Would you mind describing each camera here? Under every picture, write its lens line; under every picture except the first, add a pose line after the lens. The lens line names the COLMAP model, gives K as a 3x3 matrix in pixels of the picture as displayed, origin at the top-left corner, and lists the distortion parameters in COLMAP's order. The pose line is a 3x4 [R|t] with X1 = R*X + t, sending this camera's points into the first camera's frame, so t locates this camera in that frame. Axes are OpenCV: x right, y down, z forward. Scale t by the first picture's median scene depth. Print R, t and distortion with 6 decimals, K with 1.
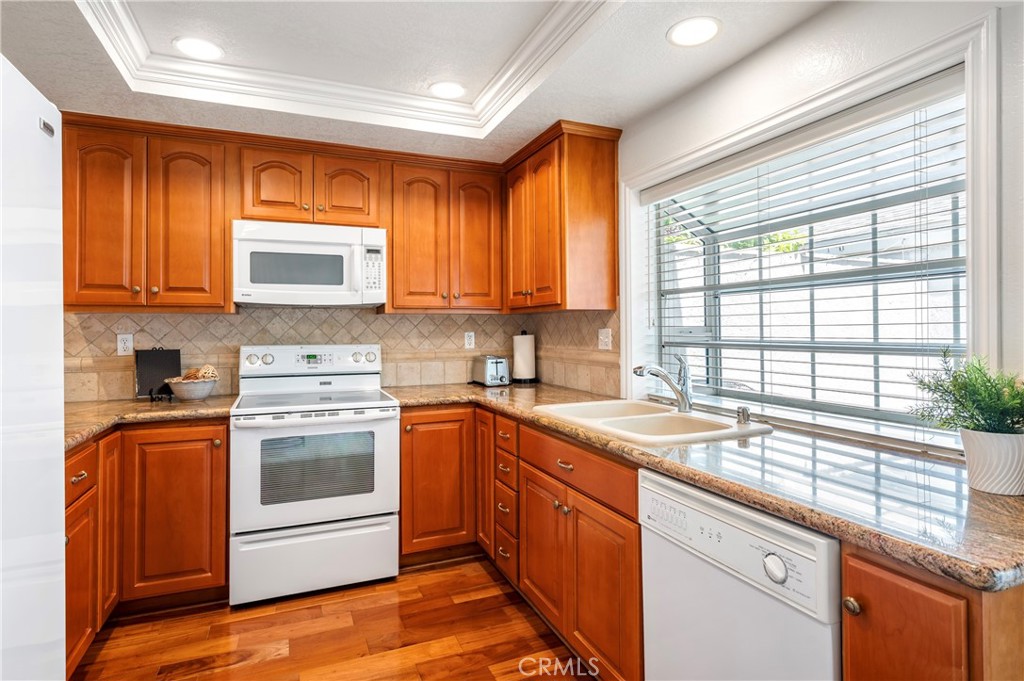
lens RADIAL K [[547.1, 0, 521.5], [0, 547.1, 326.8], [0, 0, 1]] dist [-0.003841, -0.000080]
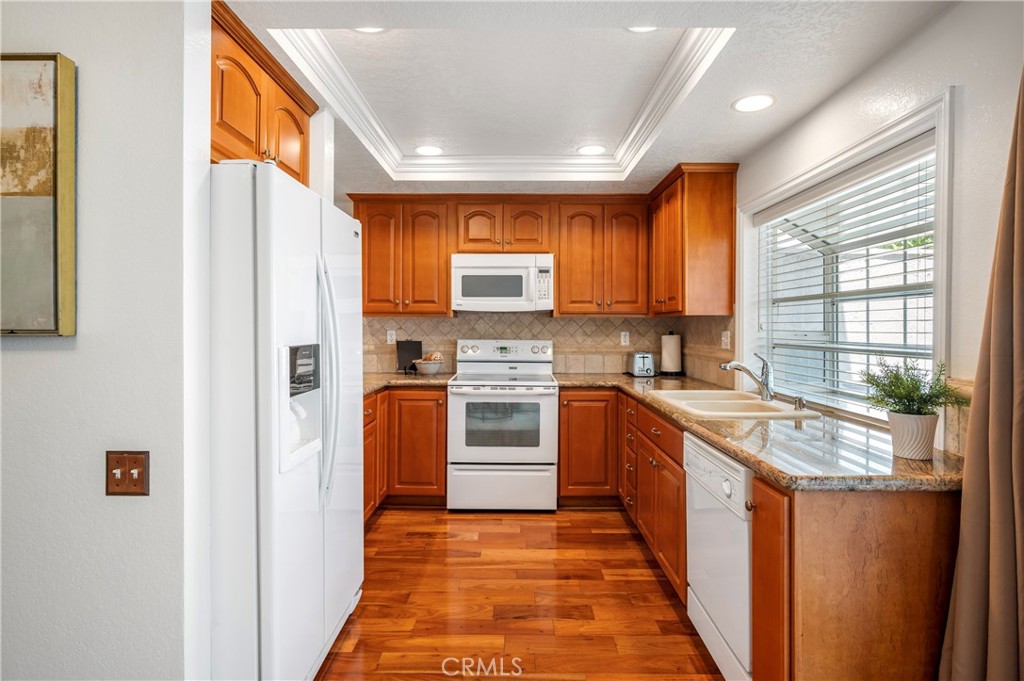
lens RADIAL K [[539.4, 0, 512.0], [0, 539.4, 340.5], [0, 0, 1]] dist [0.000561, 0.000081]
pose [[0.914865, 0.020447, -0.403242, 0.210761], [-0.007464, 0.999403, 0.033744, -0.012828], [0.403691, -0.027861, 0.914471, -0.270016]]
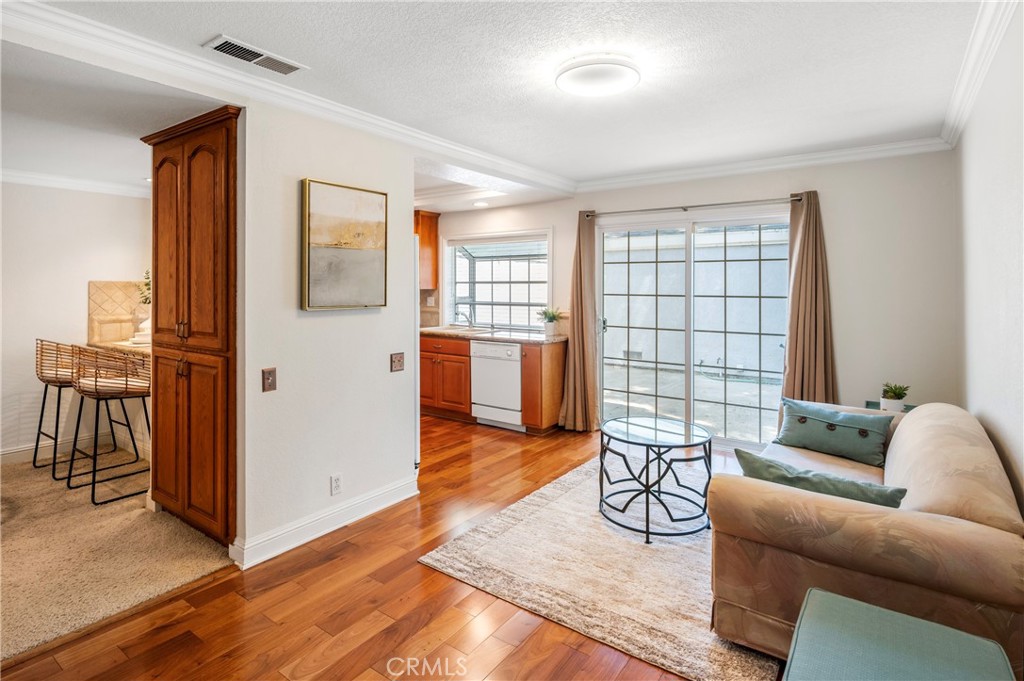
lens RADIAL K [[522.8, 0, 512.0], [0, 522.8, 340.5], [0, 0, 1]] dist [0.000000, -0.000007]
pose [[0.860569, -0.043411, 0.507481, -0.714347], [-0.011197, 0.994508, 0.104059, -0.049893], [-0.509211, -0.095232, 0.855357, -1.133318]]
